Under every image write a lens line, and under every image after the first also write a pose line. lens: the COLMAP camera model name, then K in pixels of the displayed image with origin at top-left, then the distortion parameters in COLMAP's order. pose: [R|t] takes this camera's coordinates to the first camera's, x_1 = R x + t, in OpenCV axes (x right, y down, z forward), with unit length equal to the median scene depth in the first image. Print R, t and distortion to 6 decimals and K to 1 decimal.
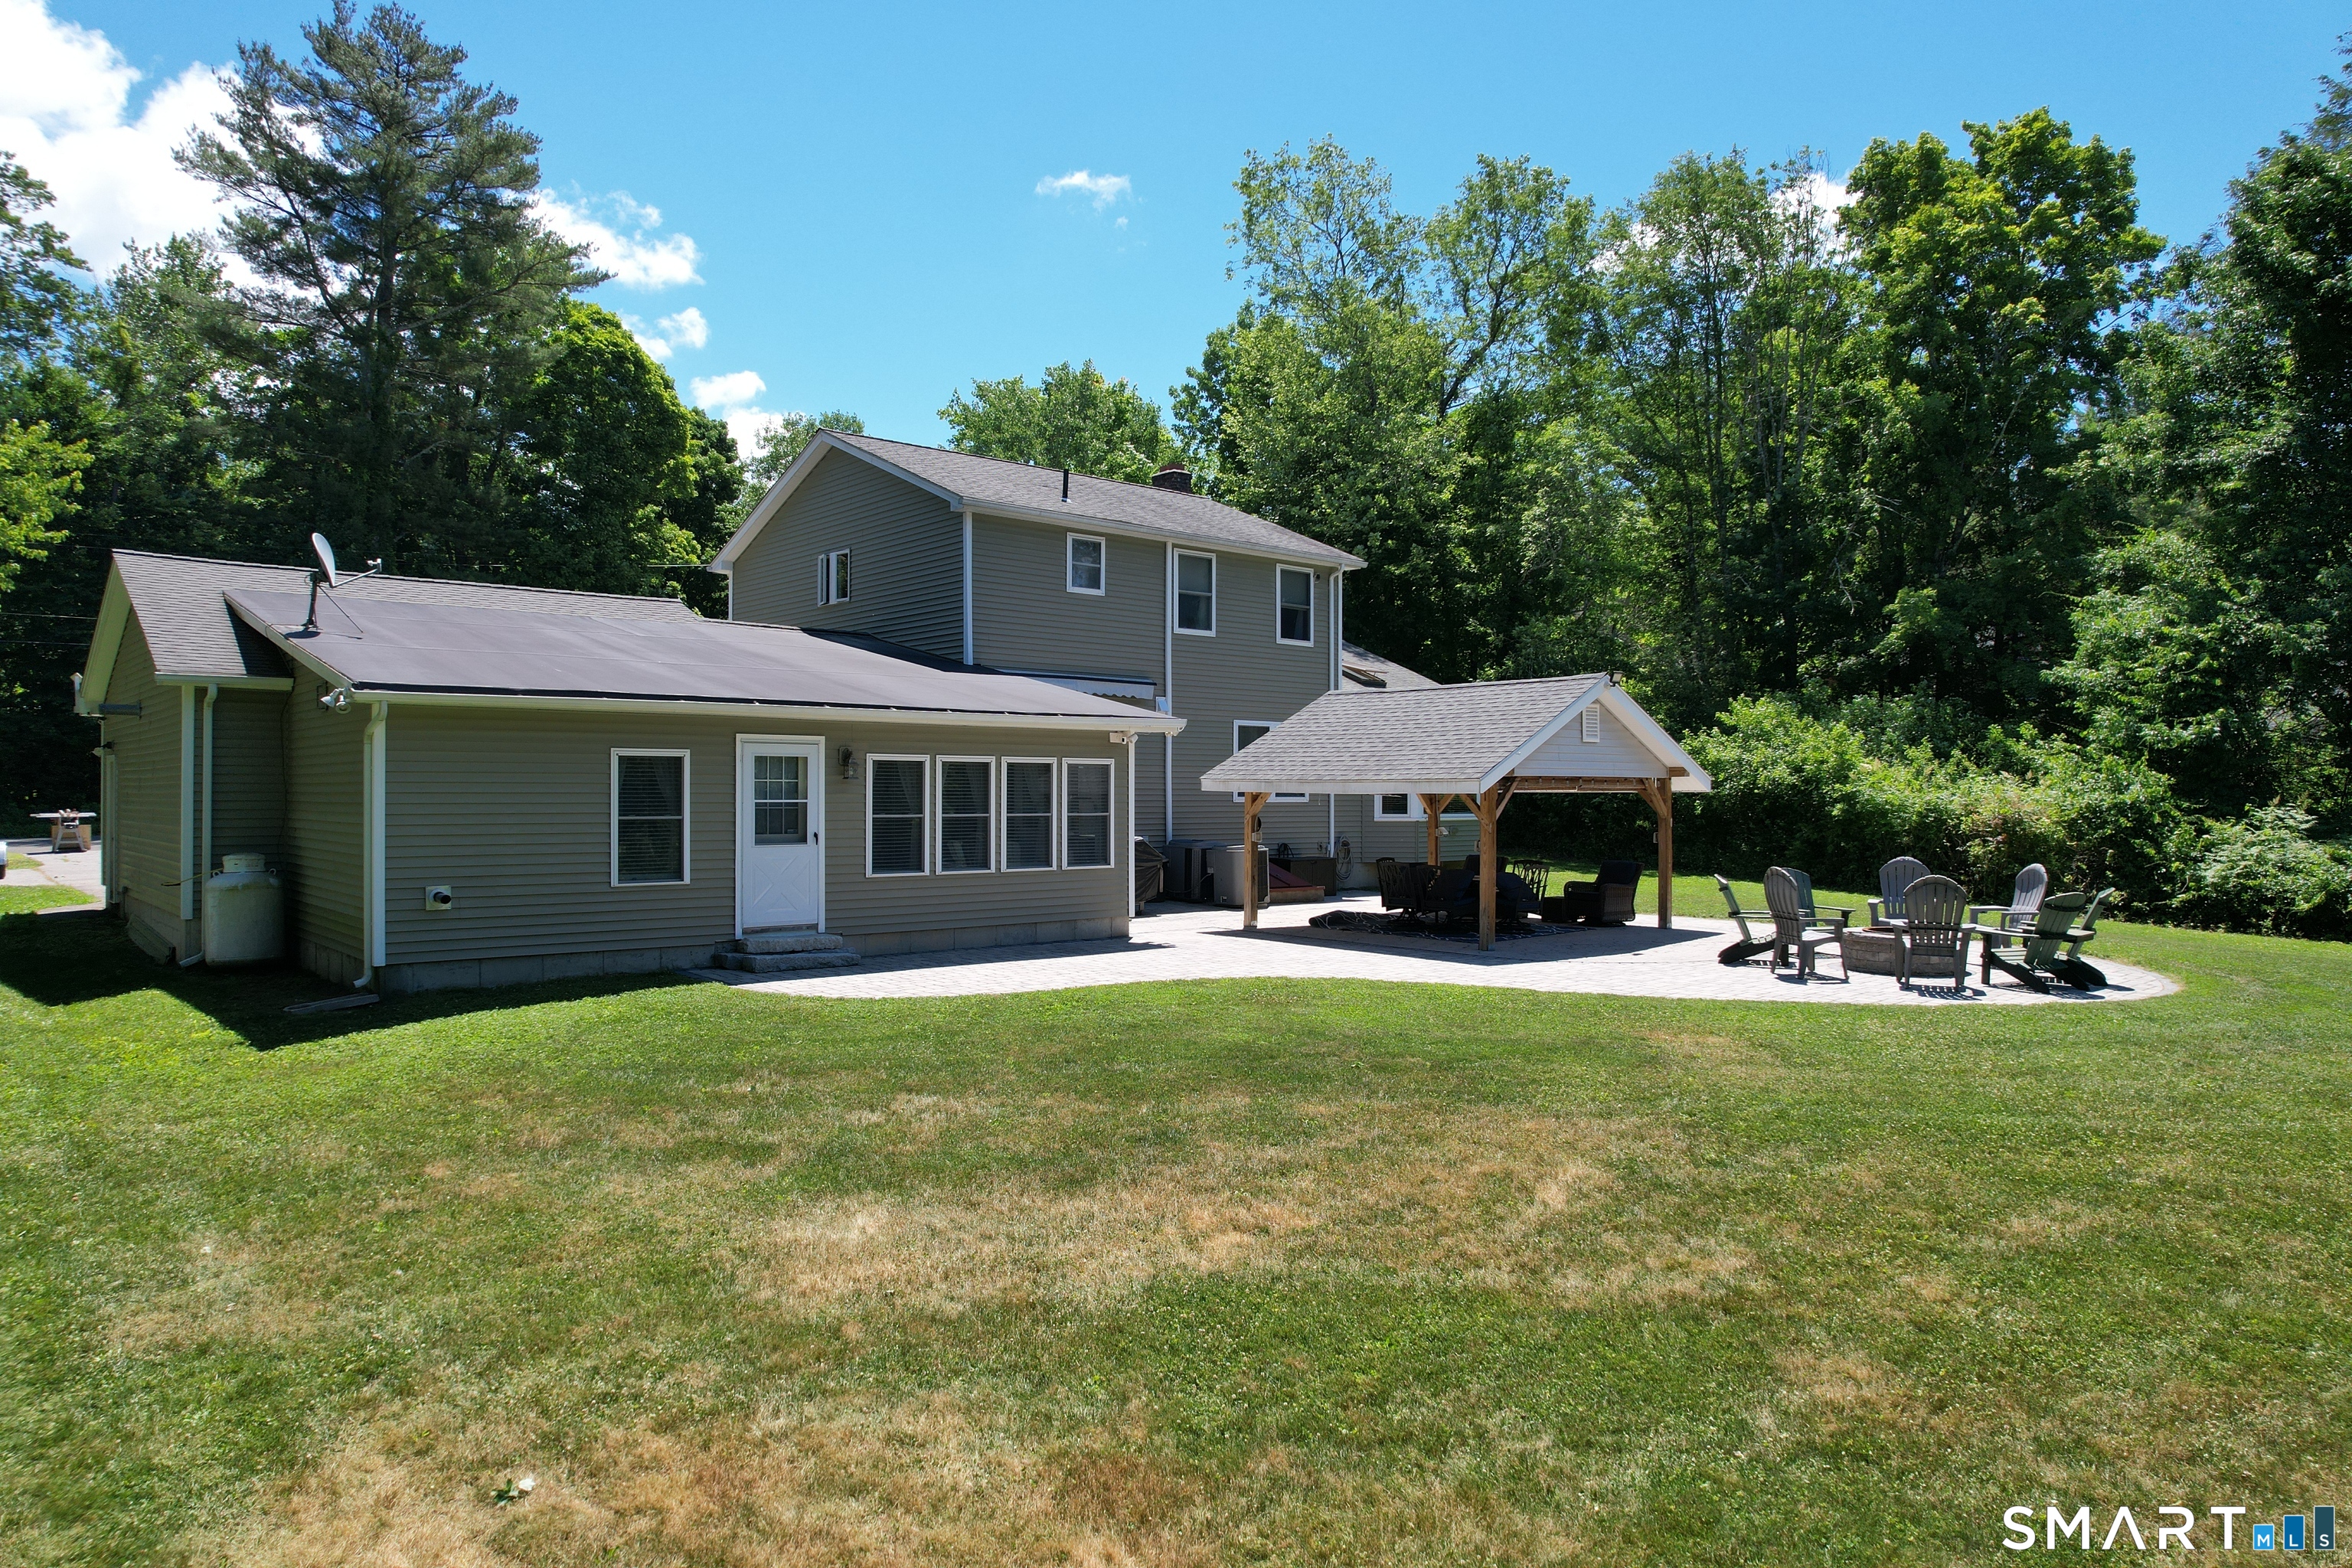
lens RADIAL K [[1496.5, 0, 1176.0], [0, 1496.5, 784.0], [0, 0, 1]] dist [-0.075381, 0.000224]
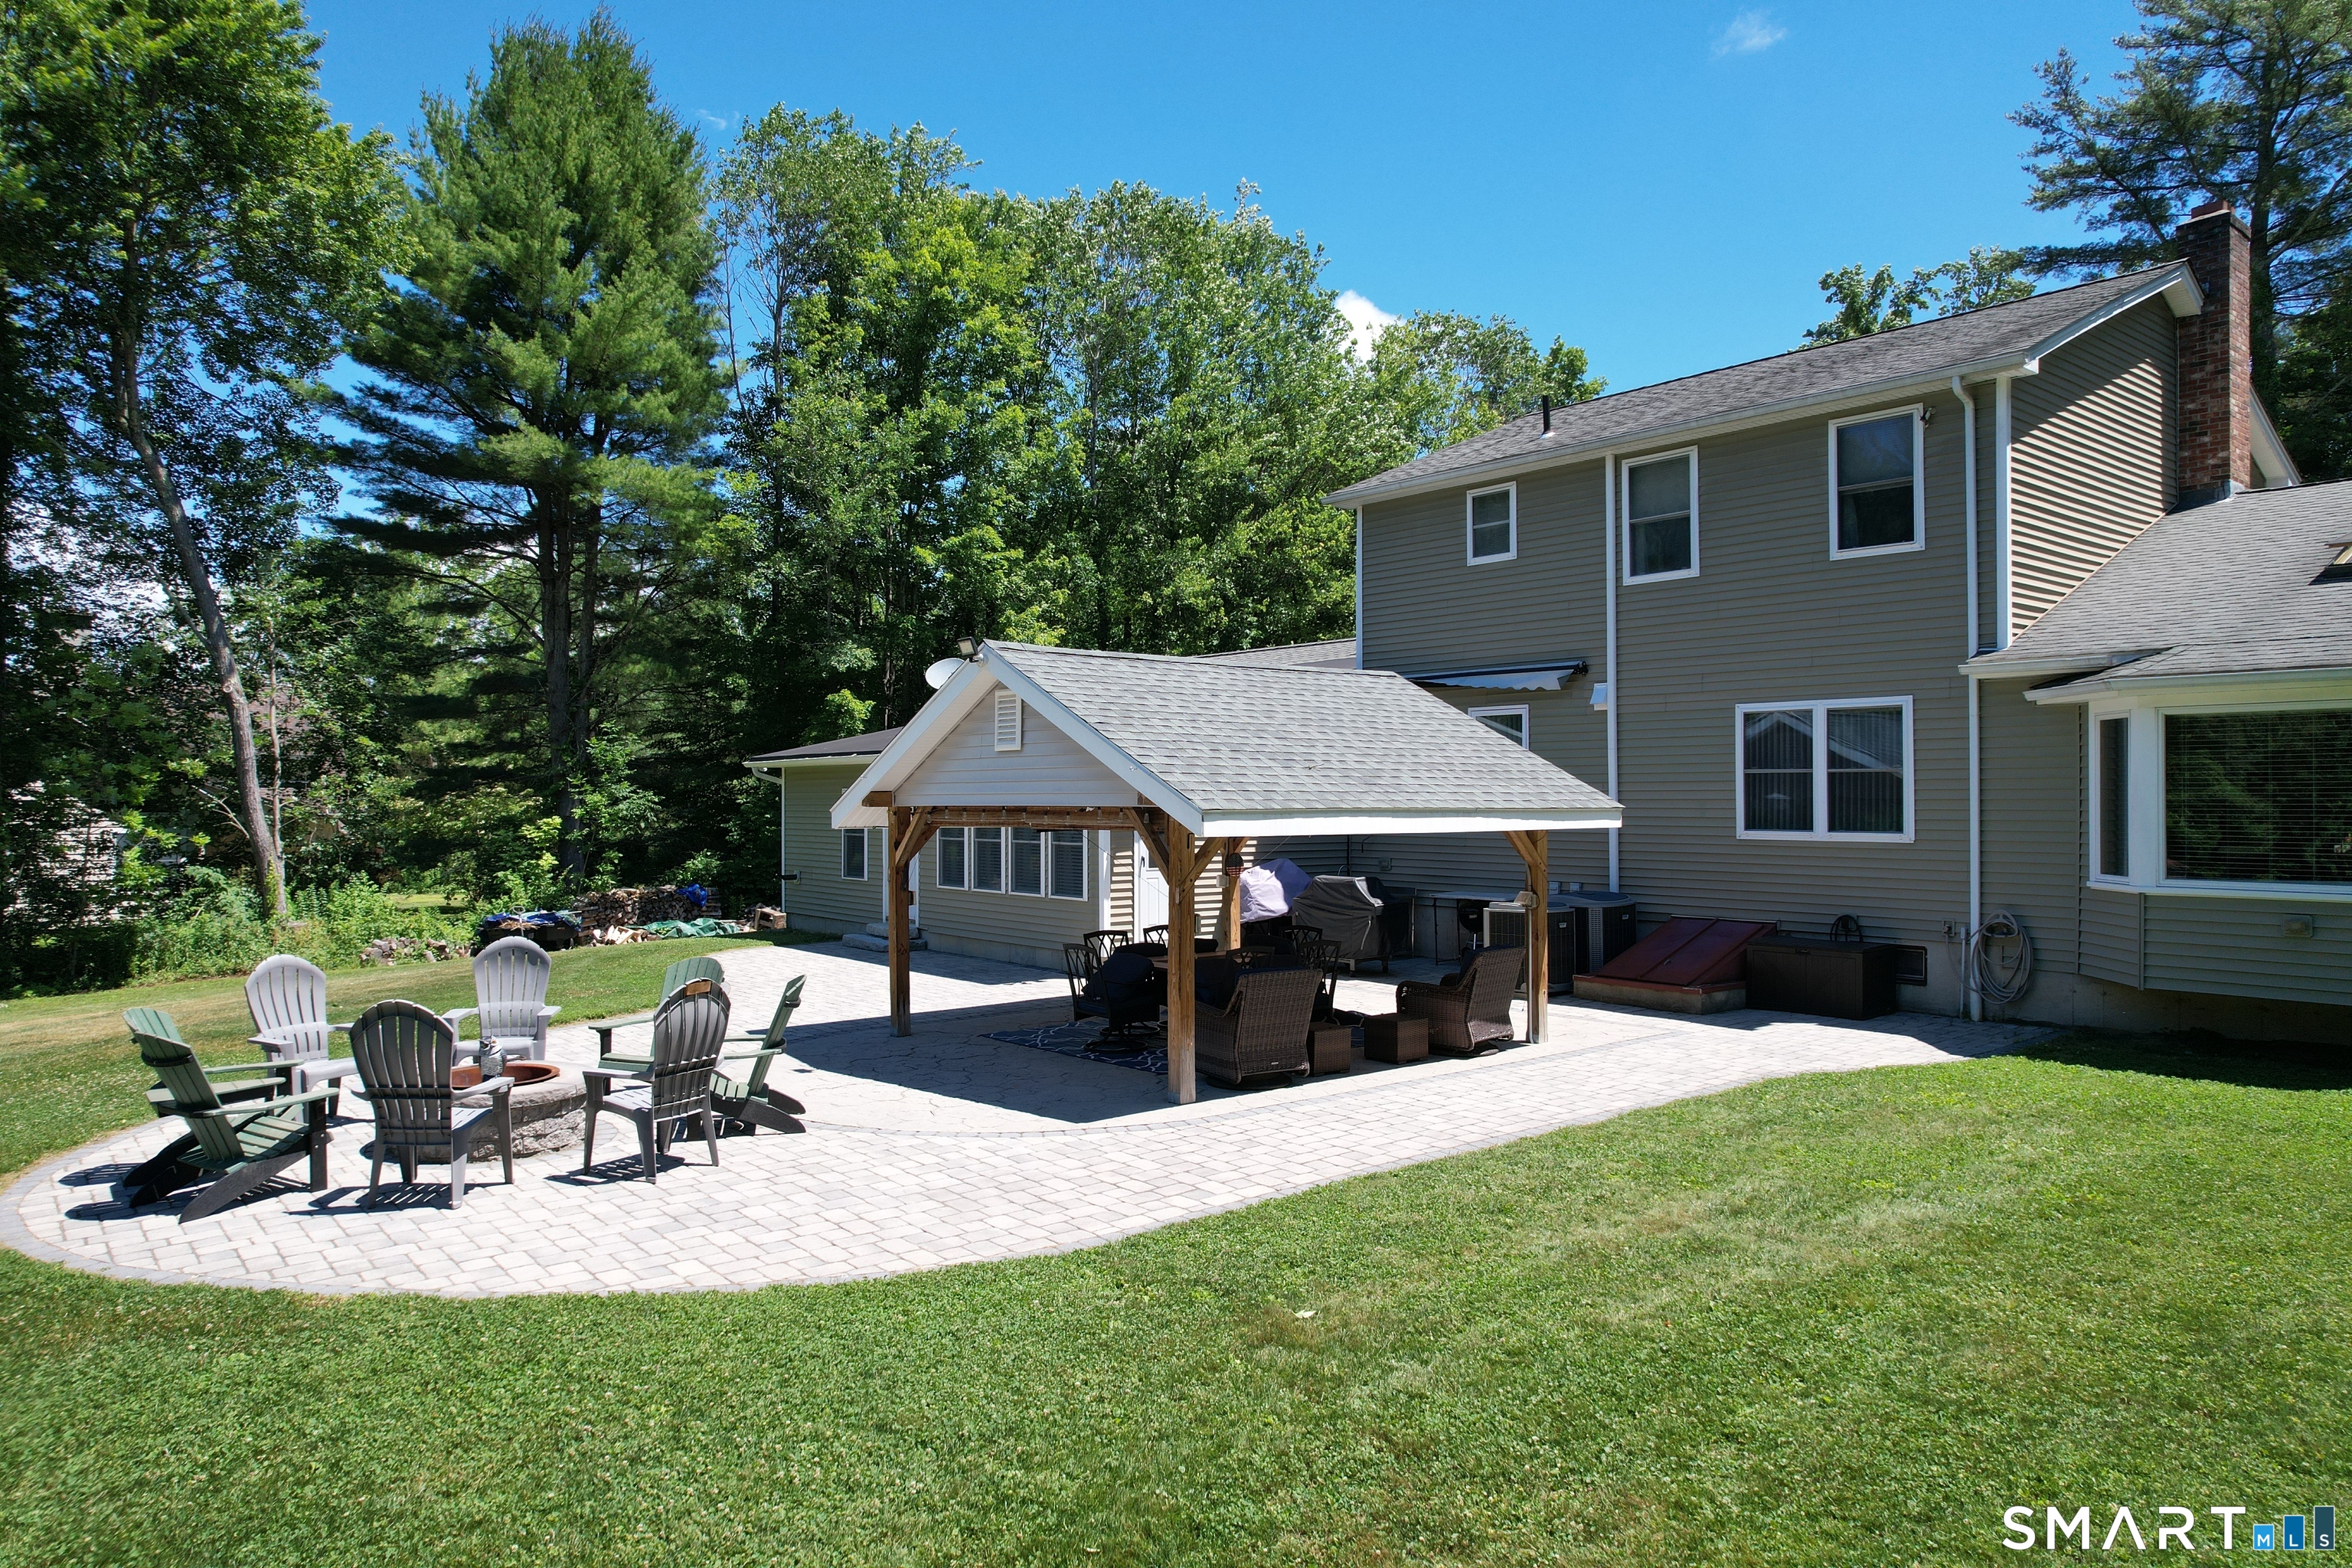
lens RADIAL K [[1496.5, 0, 1176.0], [0, 1496.5, 784.0], [0, 0, 1]] dist [-0.075381, 0.000224]
pose [[-0.046269, -0.012591, -0.998850, 0.971314], [0.006149, 0.999898, -0.012889, -0.005169], [0.998910, -0.006738, -0.046187, 1.184532]]
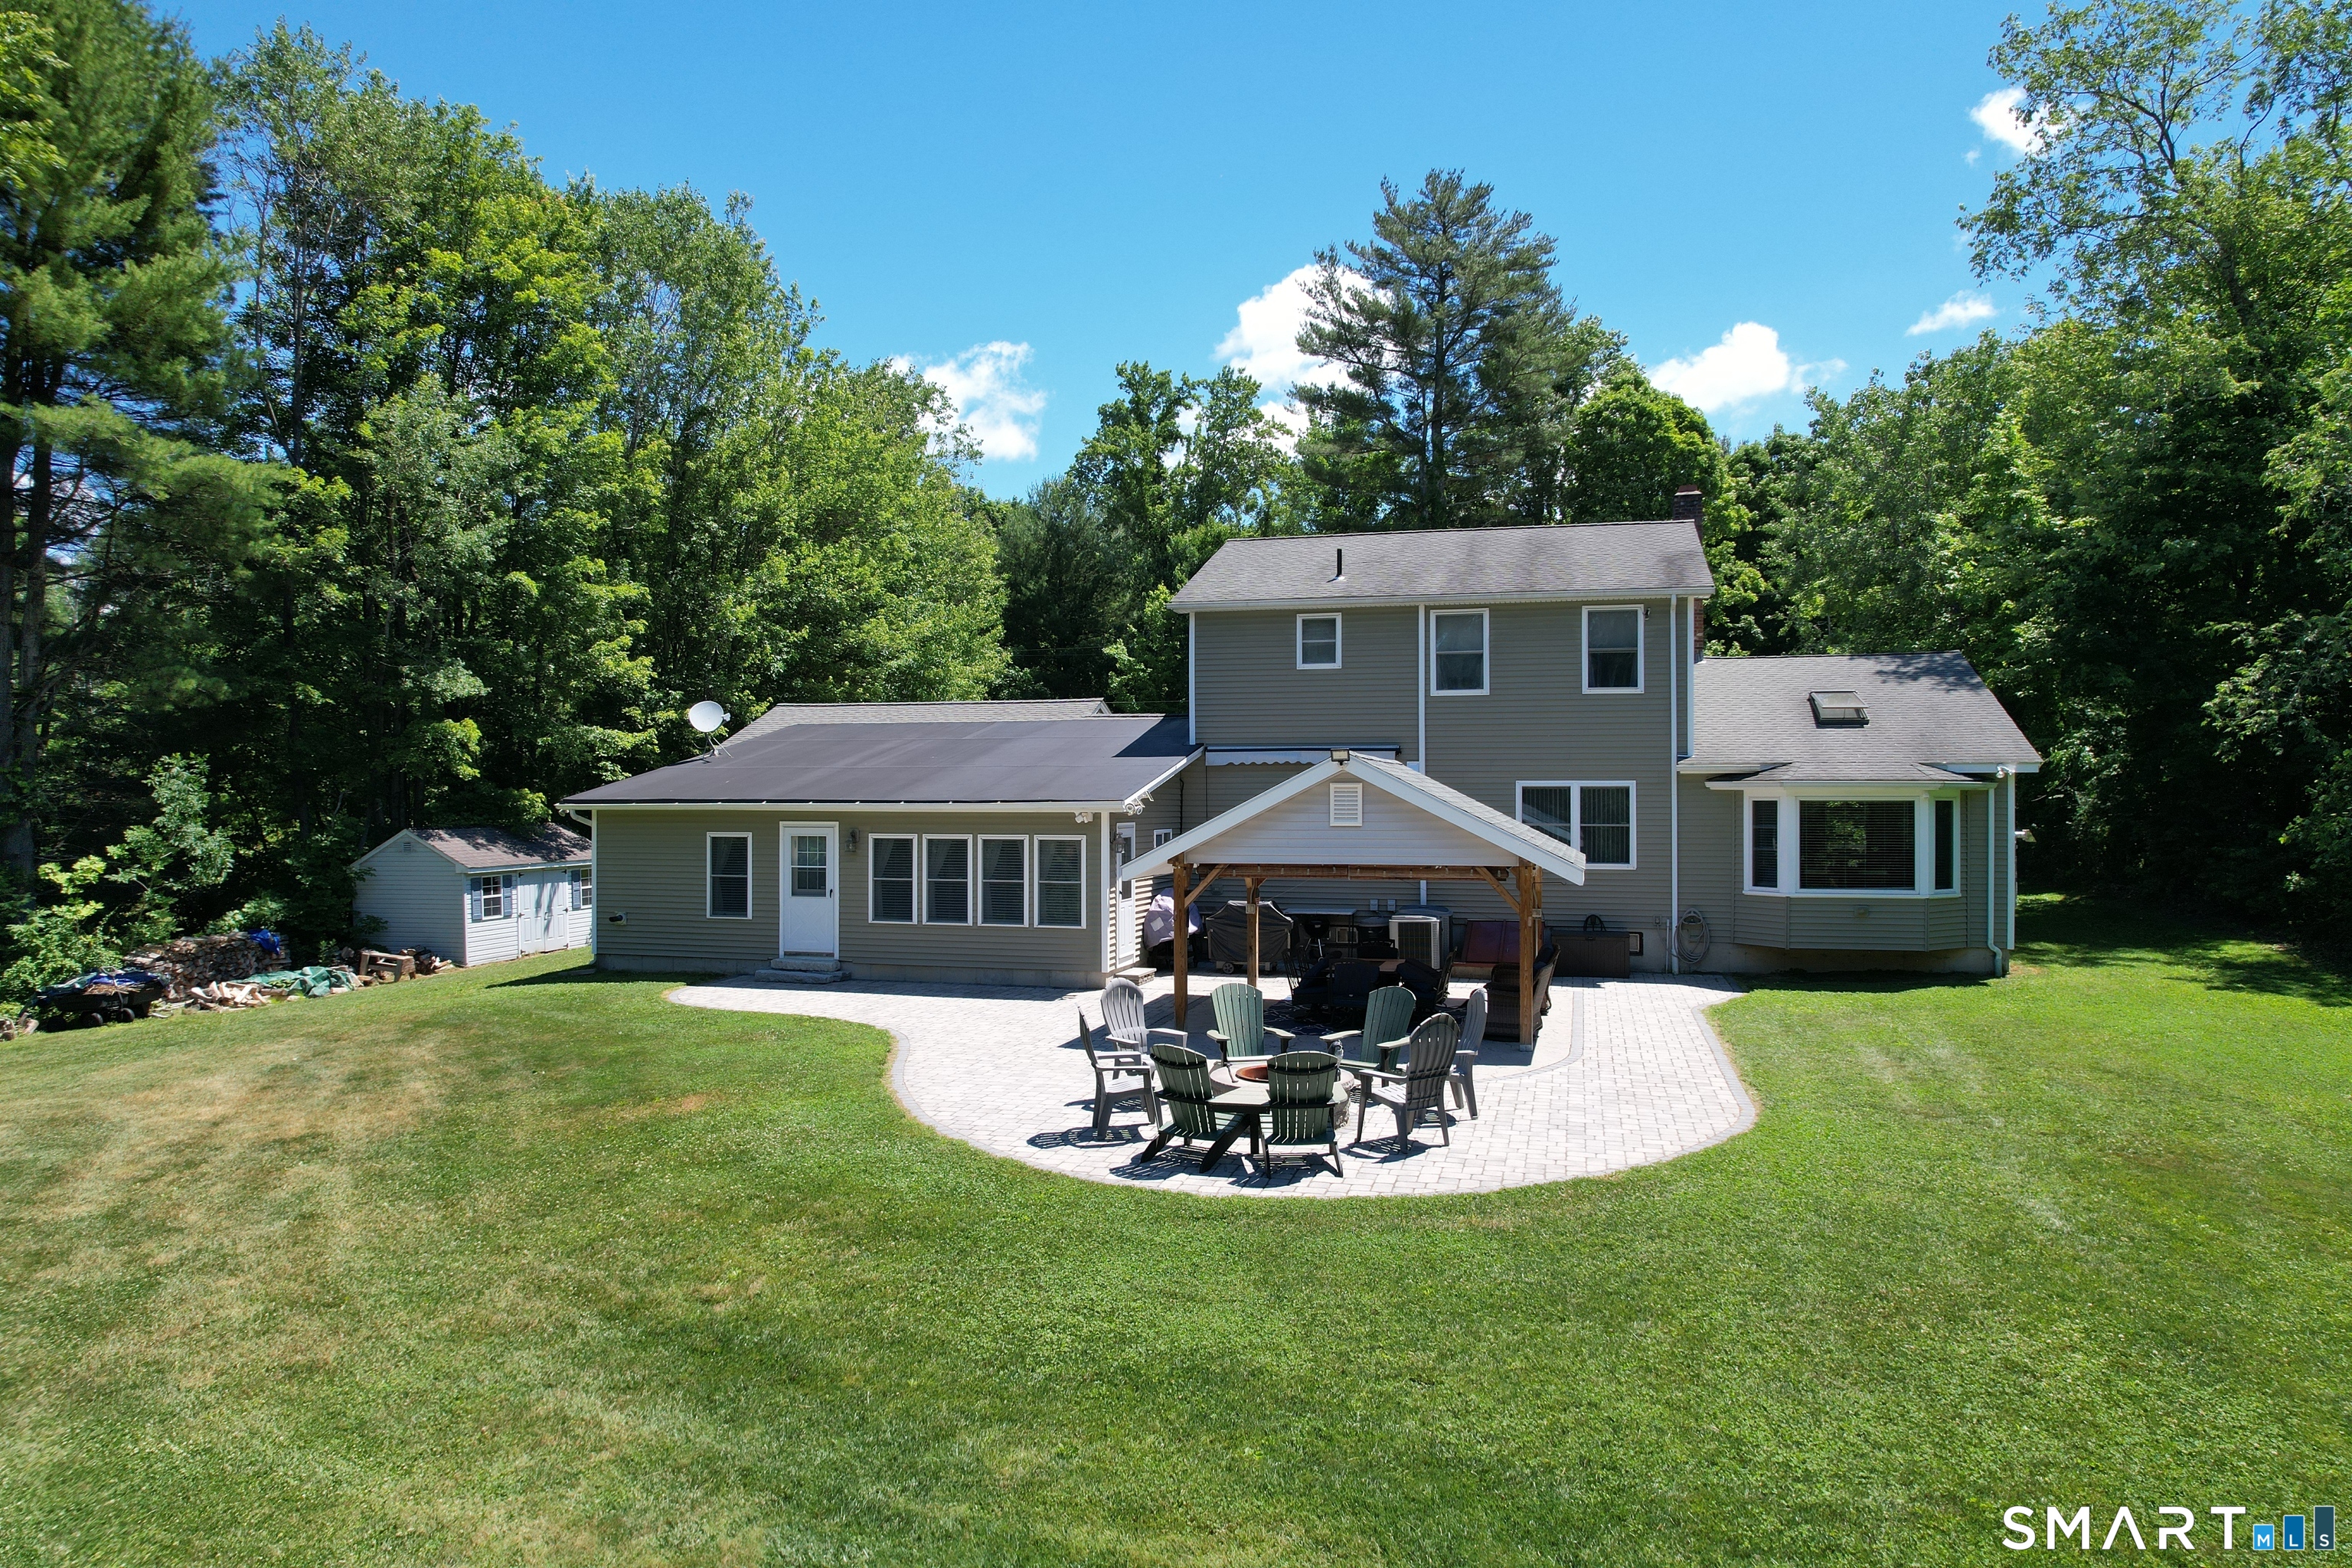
lens RADIAL K [[1453.6, 0, 1224.3], [0, 1453.6, 787.7], [0, 0, 1]] dist [-0.062003, 0.000240]
pose [[0.553107, -0.005435, -0.833093, 1.038083], [0.005654, 0.999980, -0.002770, -0.054450], [0.833091, -0.003178, 0.553126, 0.504290]]
